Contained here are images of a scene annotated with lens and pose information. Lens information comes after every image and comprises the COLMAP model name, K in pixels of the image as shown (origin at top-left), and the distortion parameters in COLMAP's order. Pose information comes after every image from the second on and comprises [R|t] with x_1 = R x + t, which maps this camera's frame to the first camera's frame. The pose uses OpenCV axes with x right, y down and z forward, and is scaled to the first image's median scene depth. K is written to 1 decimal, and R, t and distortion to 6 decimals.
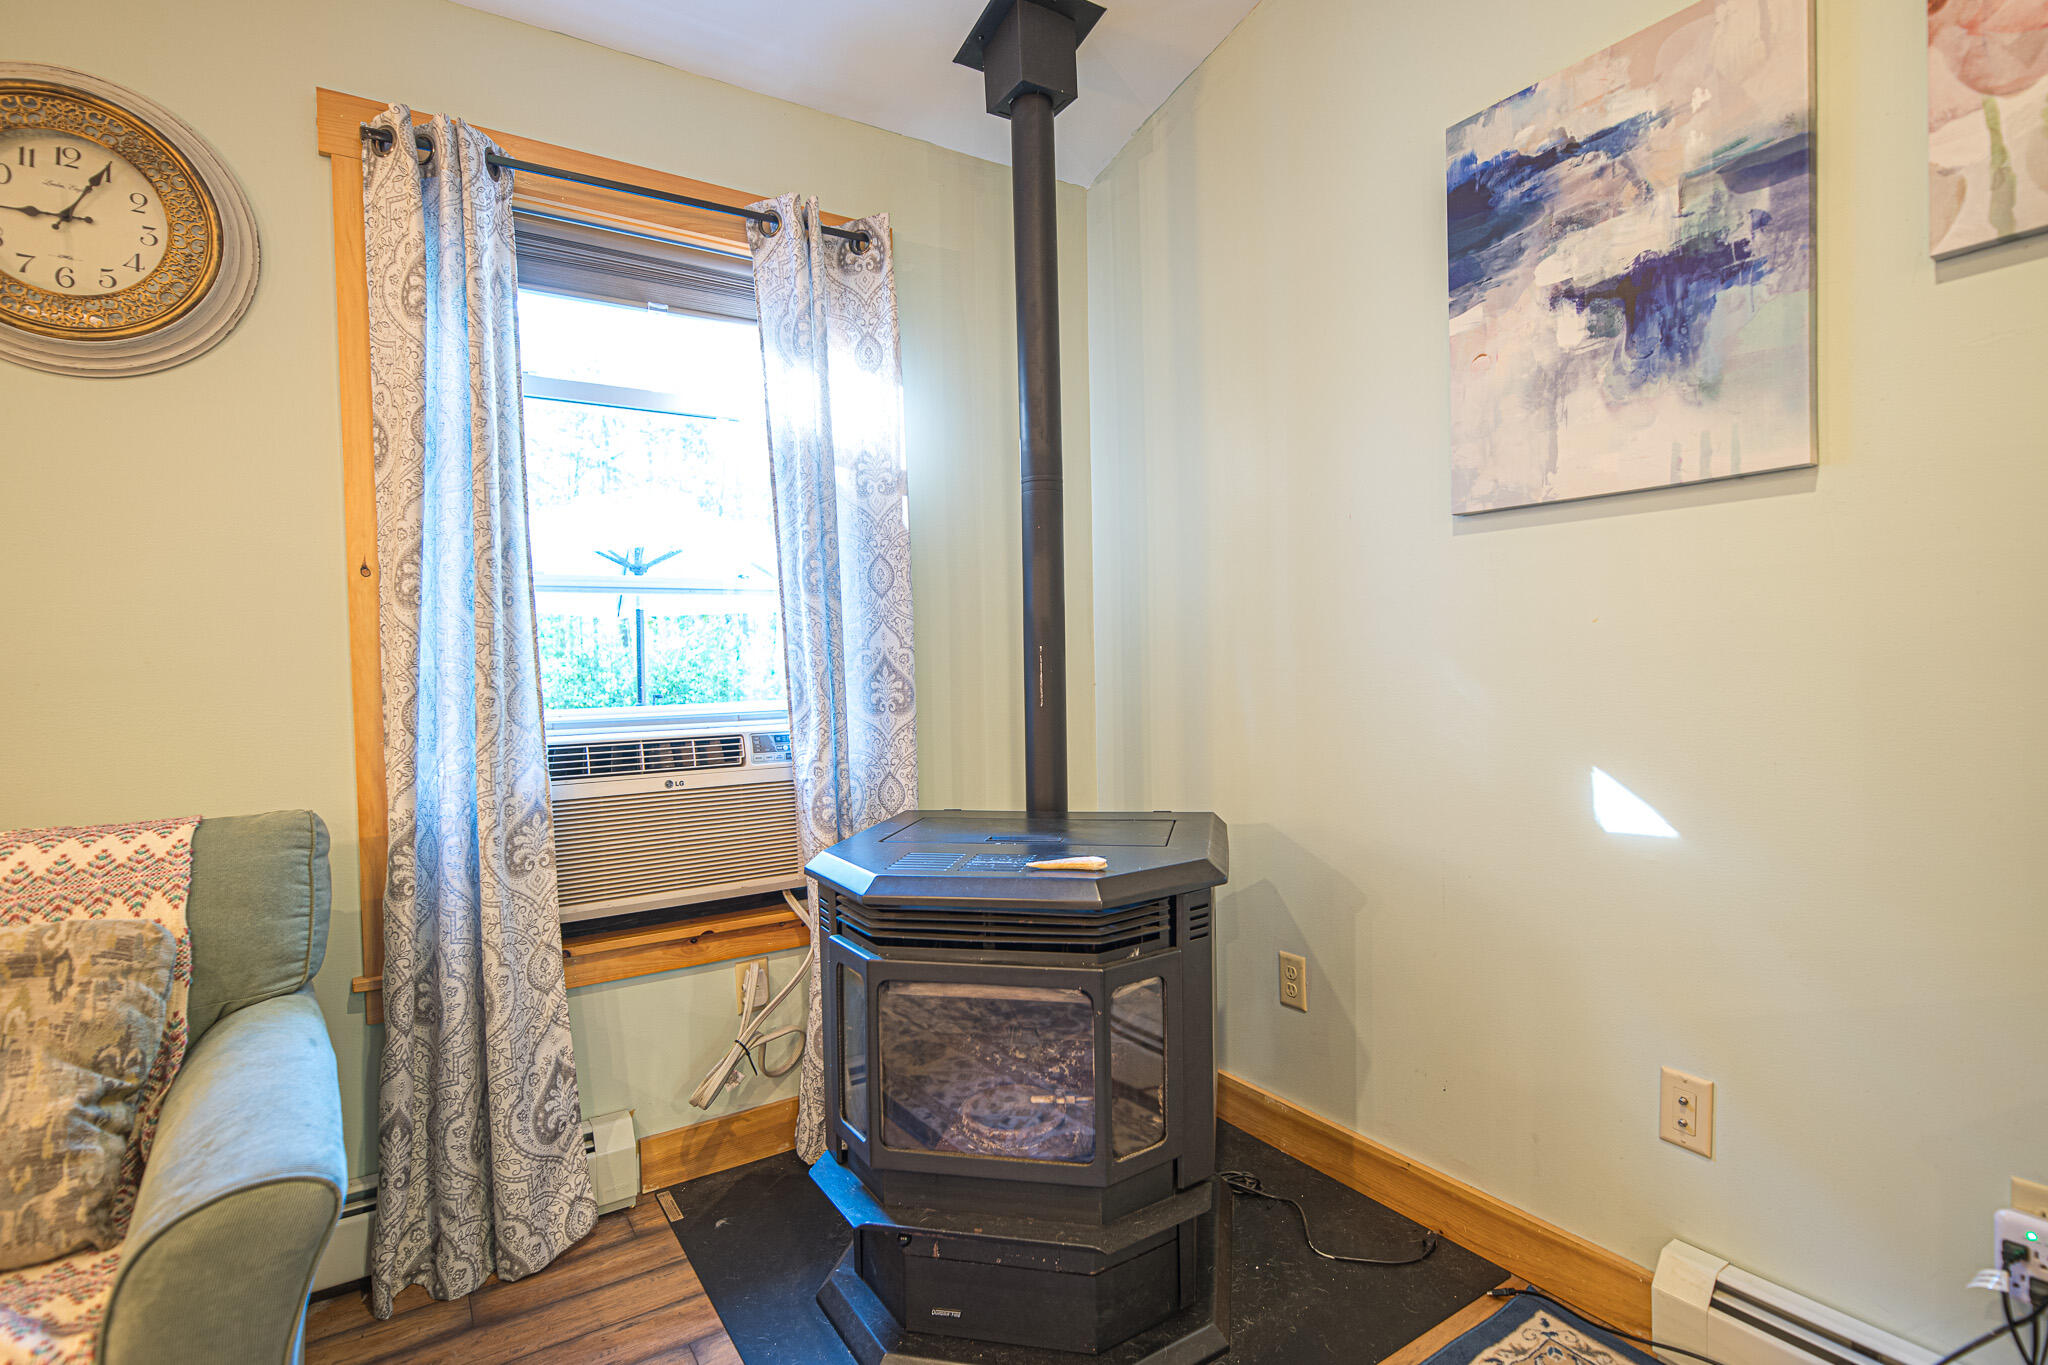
lens RADIAL K [[986.9, 0, 1032.3], [0, 986.9, 689.8], [0, 0, 1]] dist [0.002109, -0.005386]
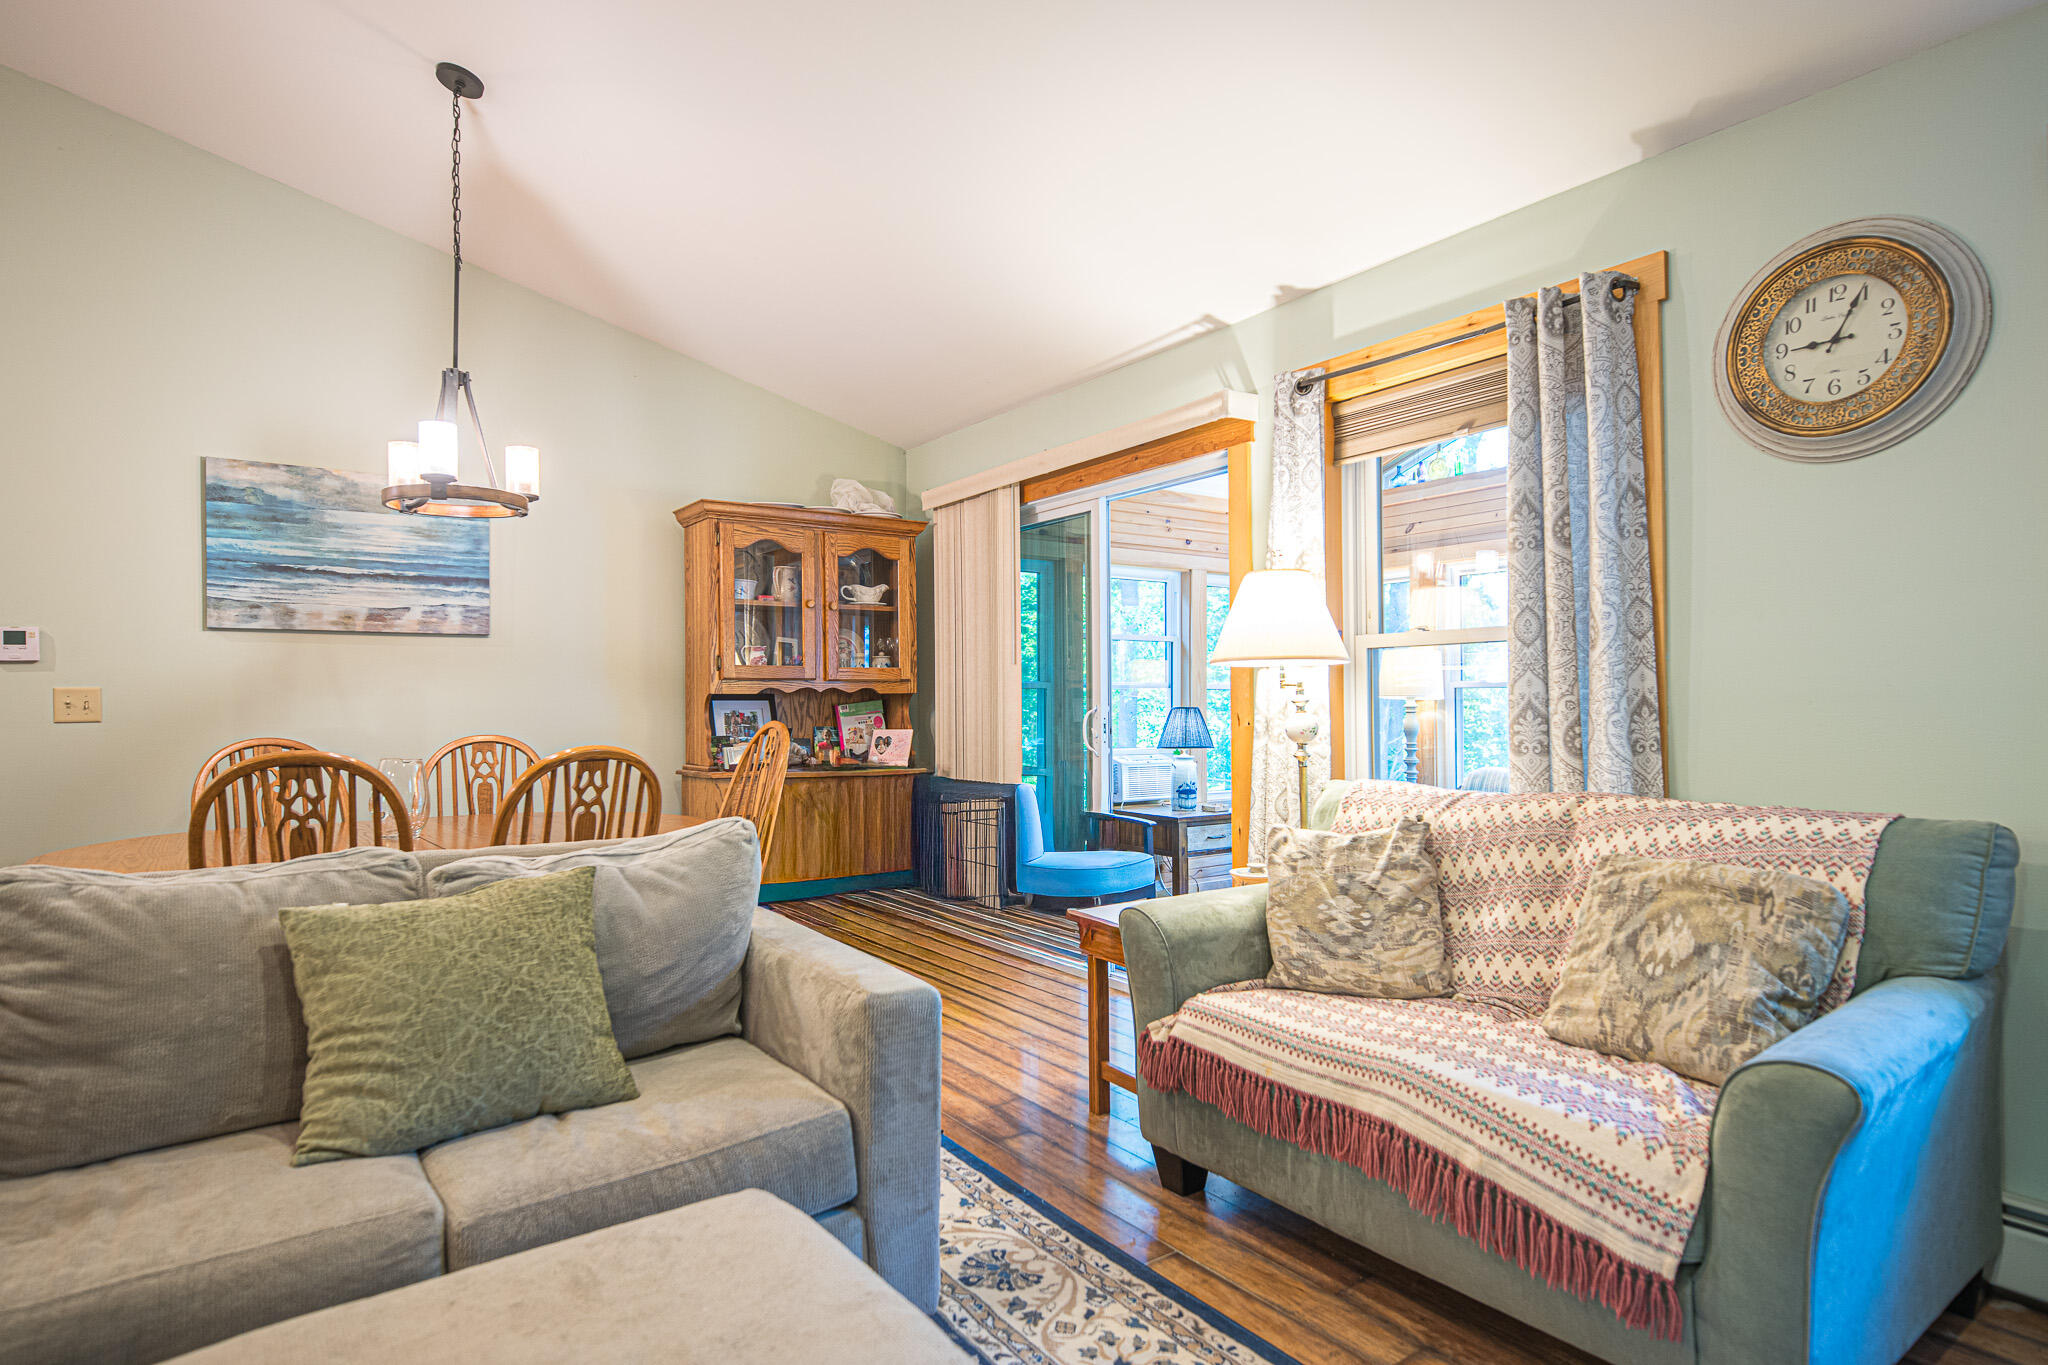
lens RADIAL K [[1101.9, 0, 1036.3], [0, 1101.9, 690.7], [0, 0, 1]] dist [-0.000290, -0.004071]
pose [[0.029765, 0.009509, -0.999512, 0.453182], [-0.021798, 0.999723, 0.008862, -0.010652], [0.999319, 0.021524, 0.029964, -0.088116]]
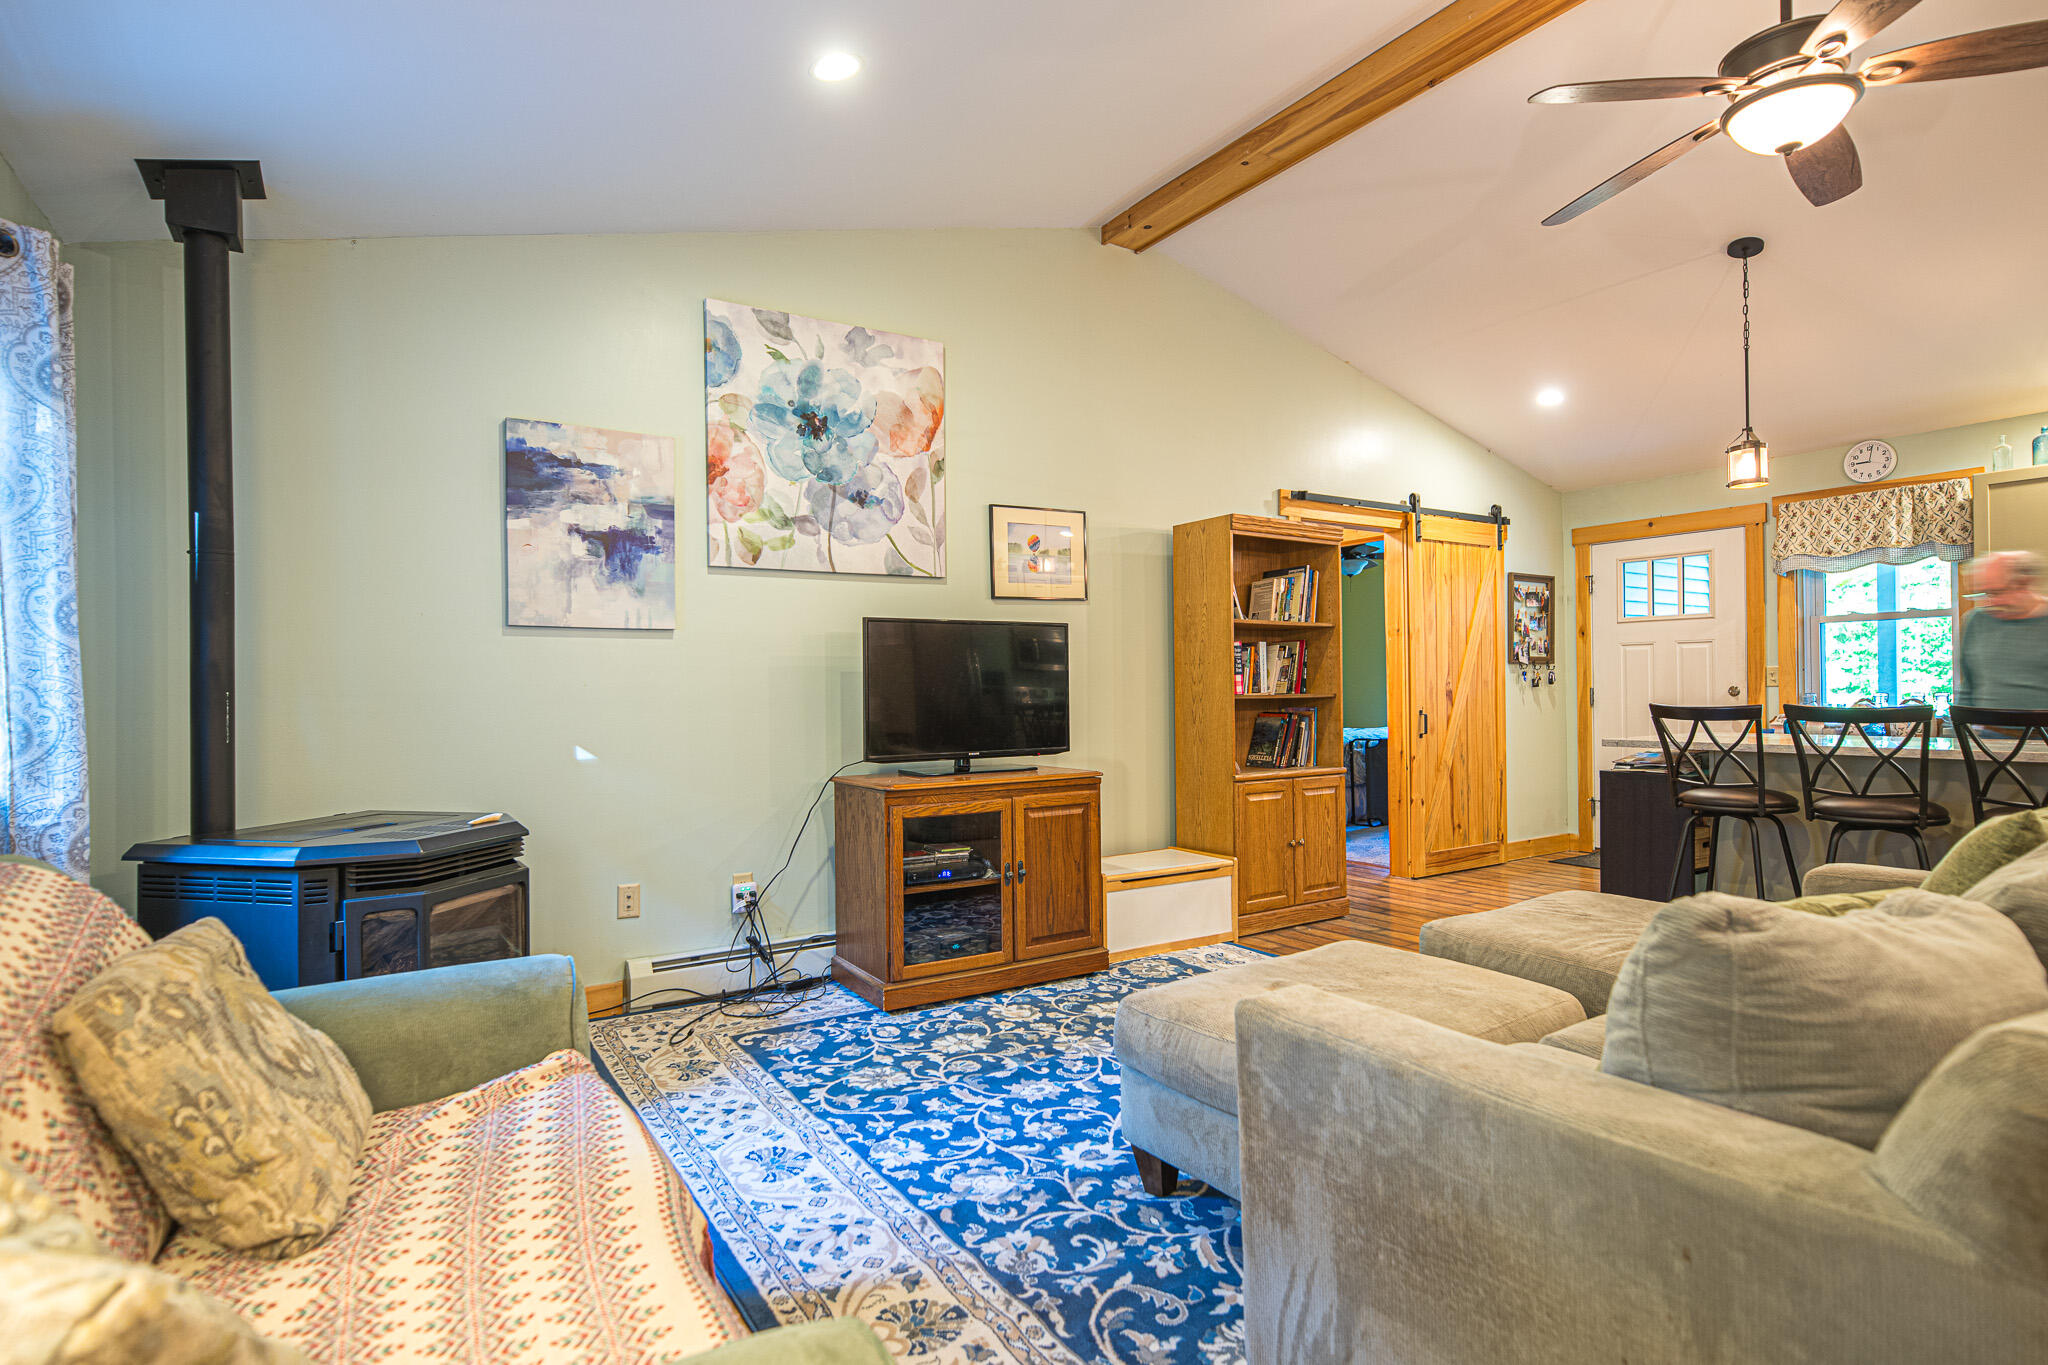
lens RADIAL K [[1039.9, 0, 1033.0], [0, 1039.9, 688.7], [0, 0, 1]] dist [-0.000021, -0.001968]
pose [[0.006629, 0.022285, 0.999730, -1.772182], [0.041295, 0.998893, -0.022540, 0.028197], [-0.999125, 0.041433, 0.005702, 0.029357]]
